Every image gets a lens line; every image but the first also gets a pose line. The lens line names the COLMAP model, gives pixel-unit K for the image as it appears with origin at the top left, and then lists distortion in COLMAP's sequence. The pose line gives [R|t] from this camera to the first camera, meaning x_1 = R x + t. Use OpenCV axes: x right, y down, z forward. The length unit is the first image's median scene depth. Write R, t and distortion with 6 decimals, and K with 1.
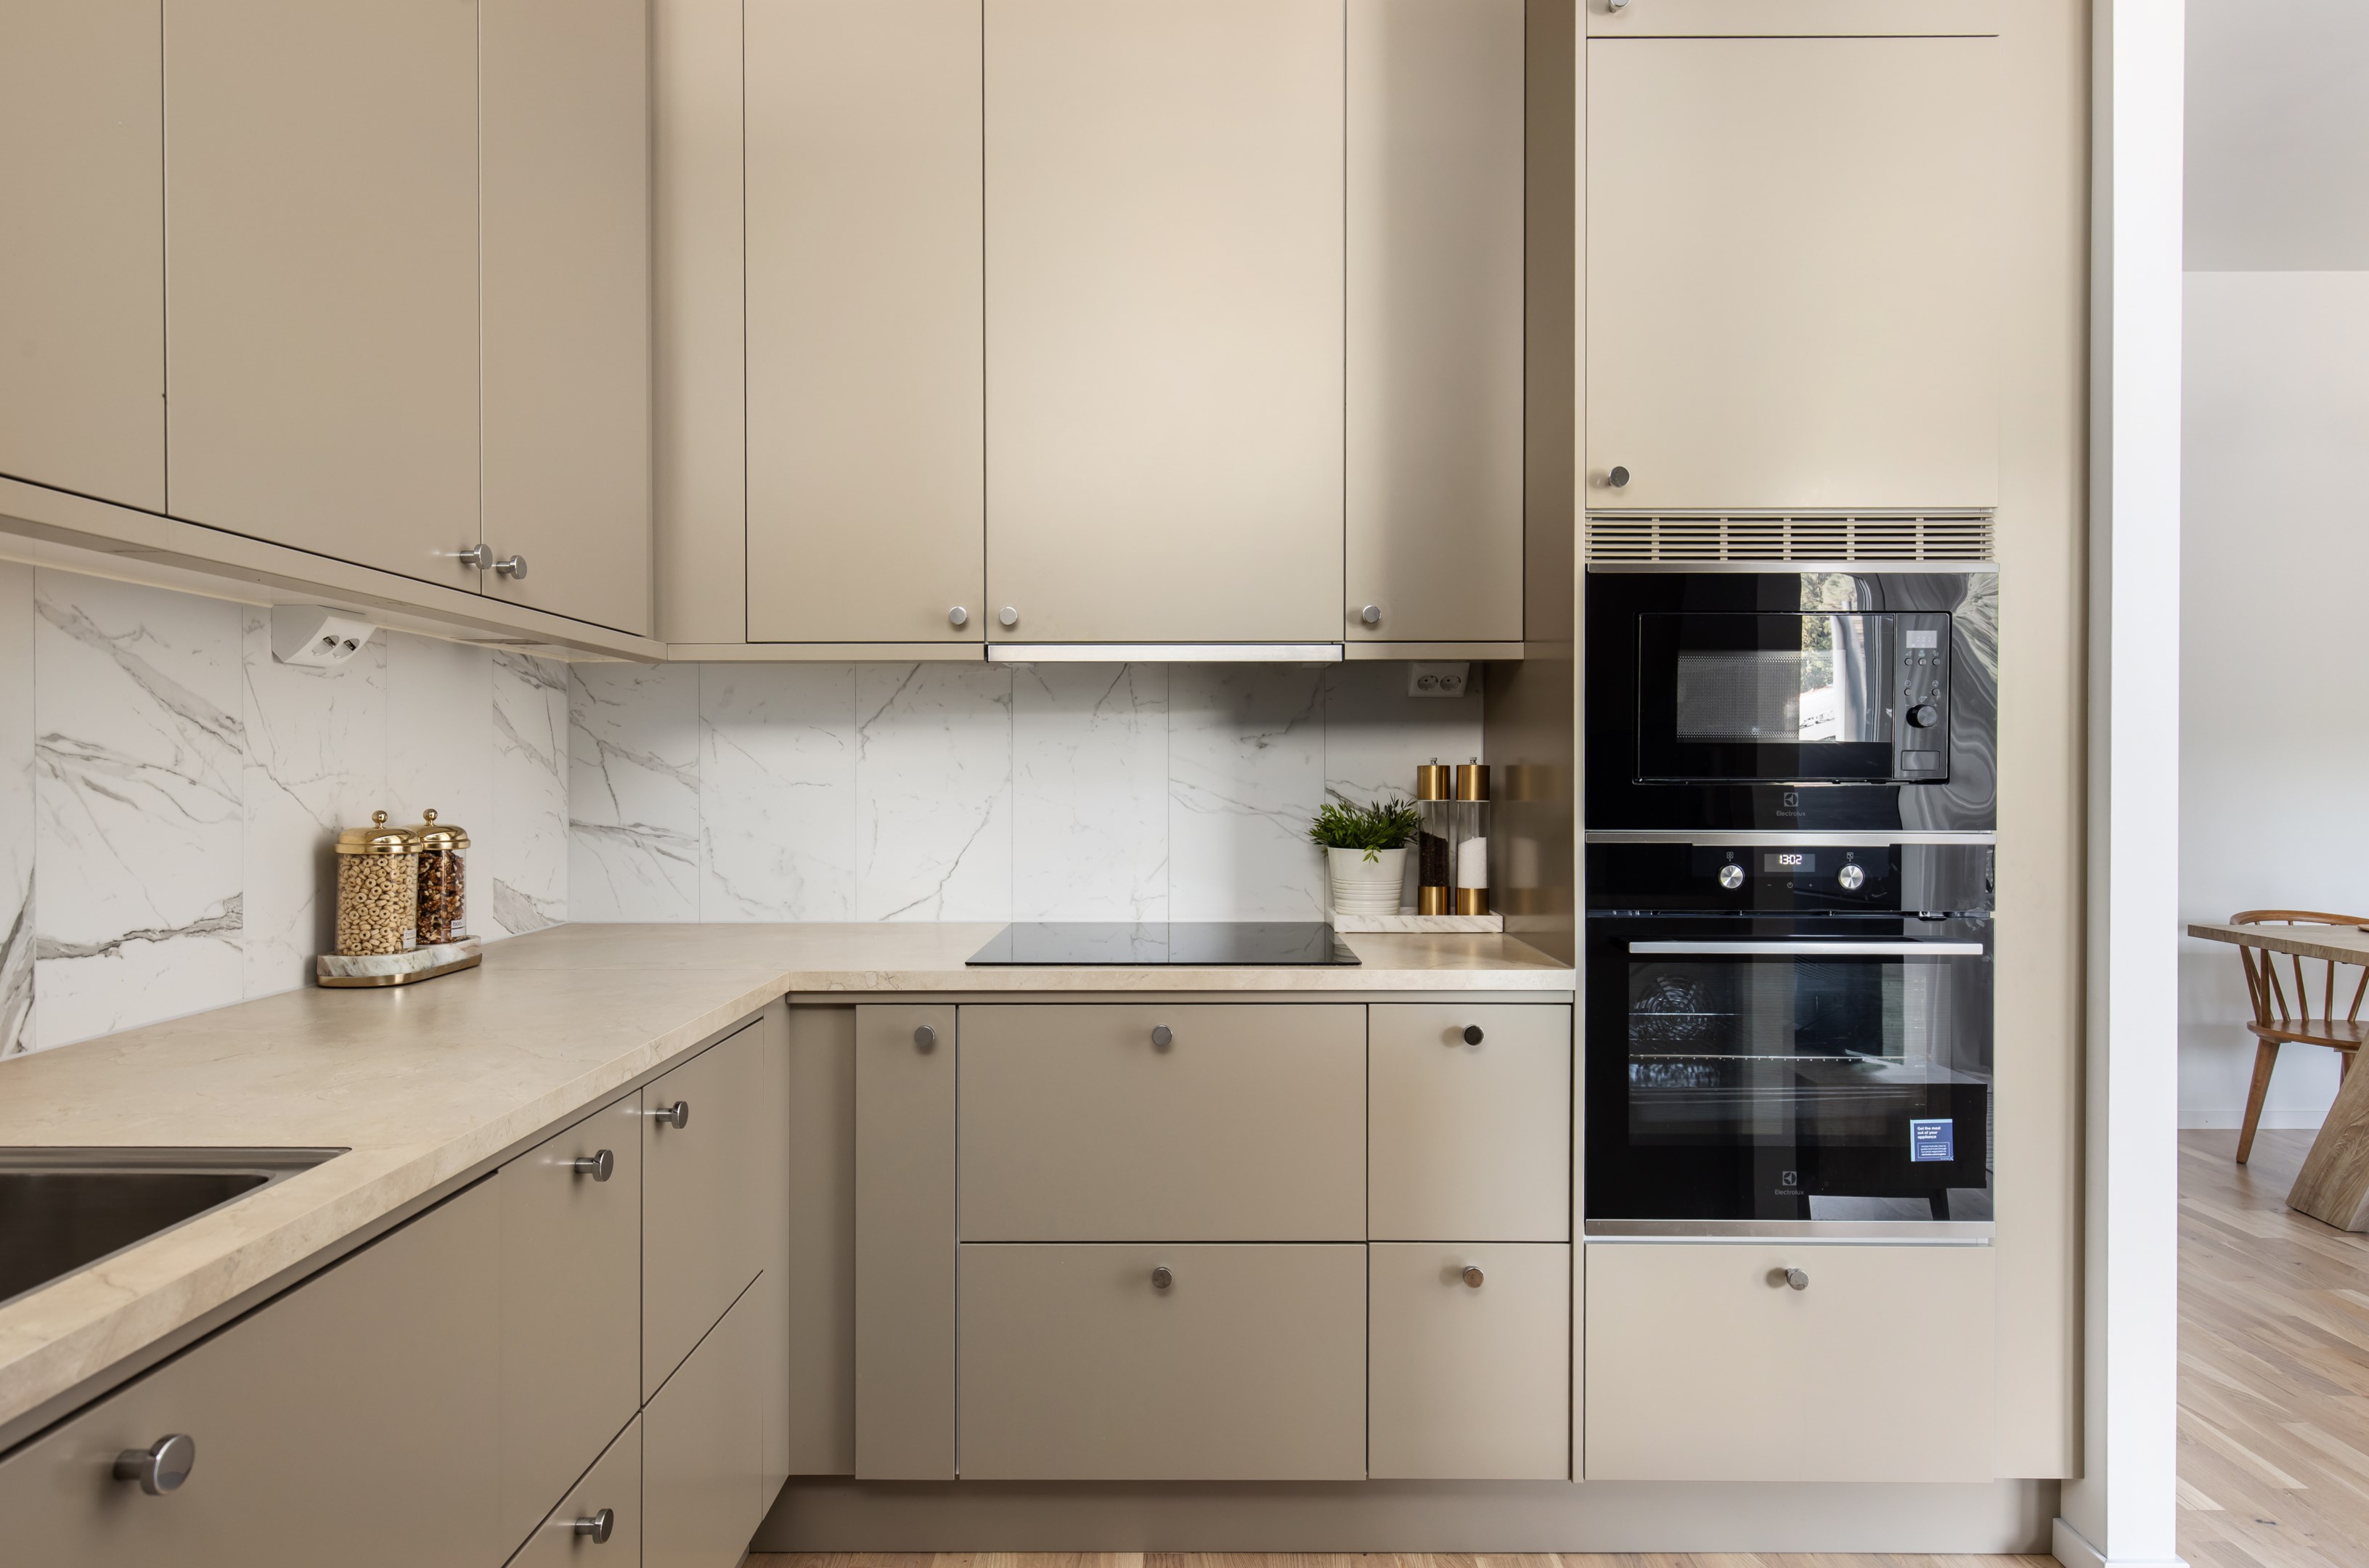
lens RADIAL K [[1329.9, 0, 1184.5], [0, 1329.9, 784.0], [0, 0, 1]] dist [-0.000428, -0.000242]
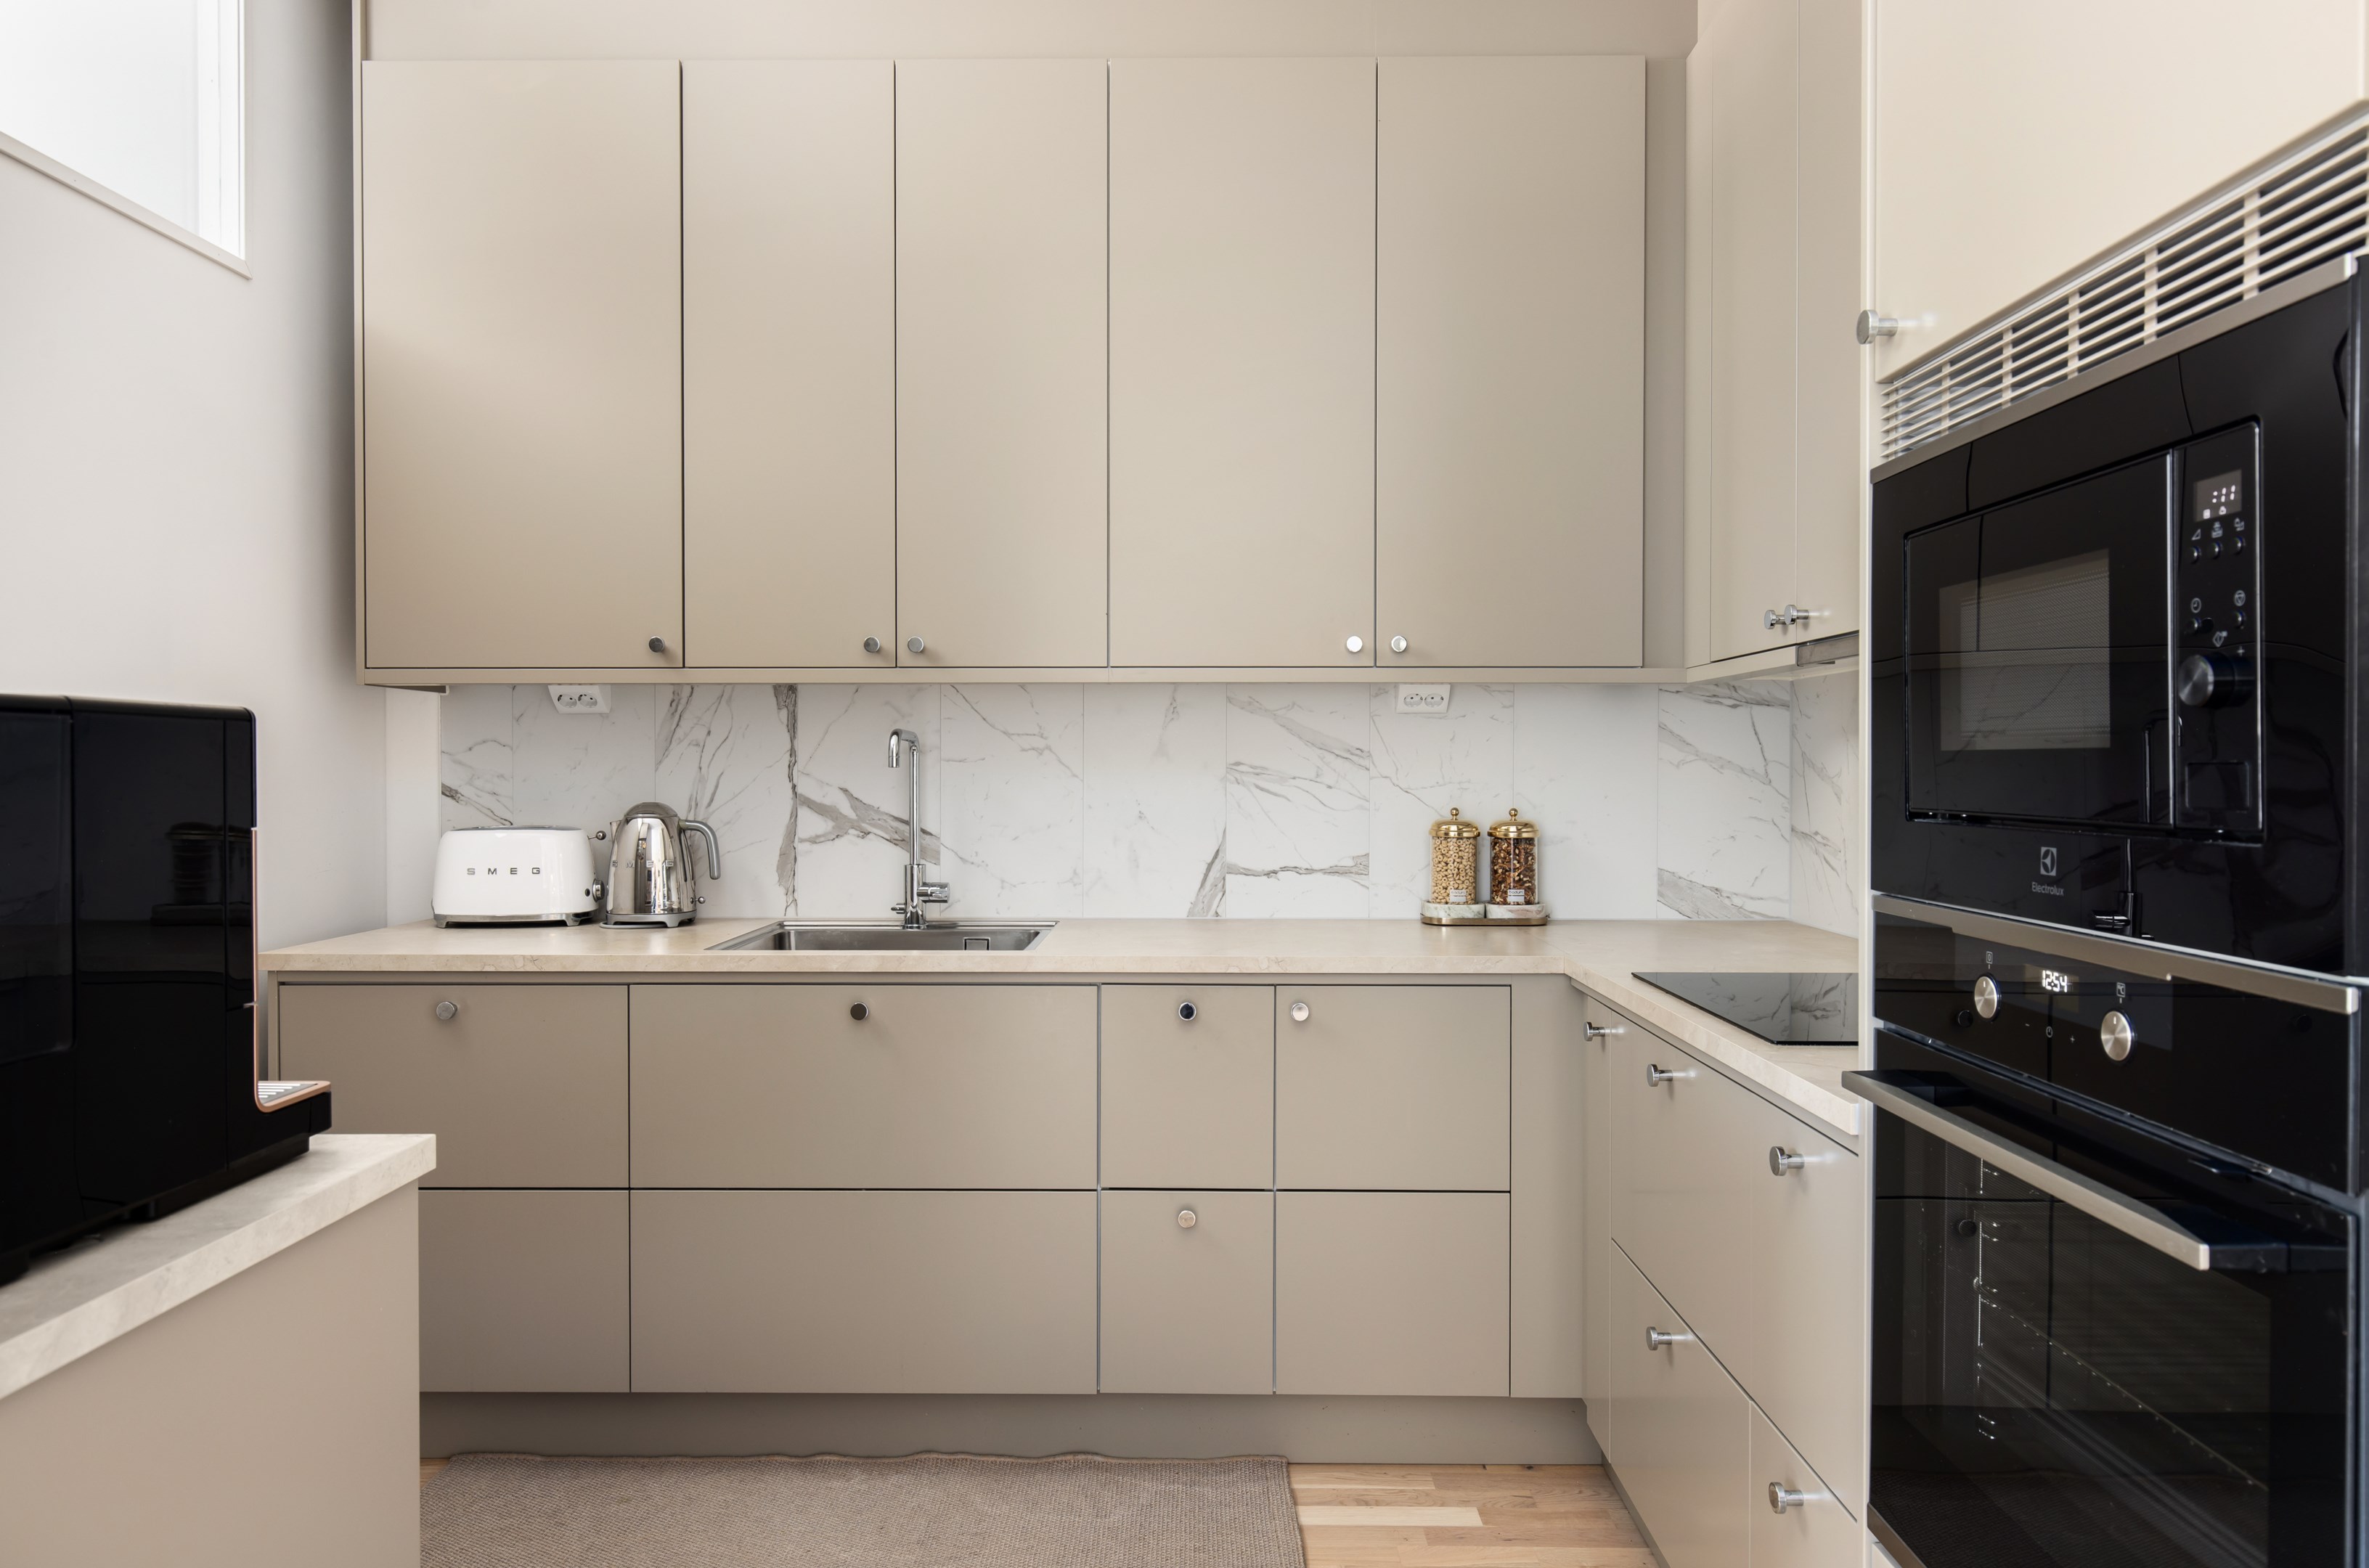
lens RADIAL K [[1500.7, 0, 1184.5], [0, 1500.7, 784.0], [0, 0, 1]] dist [0.002990, 0.000179]
pose [[-0.015349, 0.008453, -0.999846, 1.210615], [-0.009222, 0.999921, 0.008596, -0.020135], [0.999840, 0.009353, -0.015270, 0.819410]]
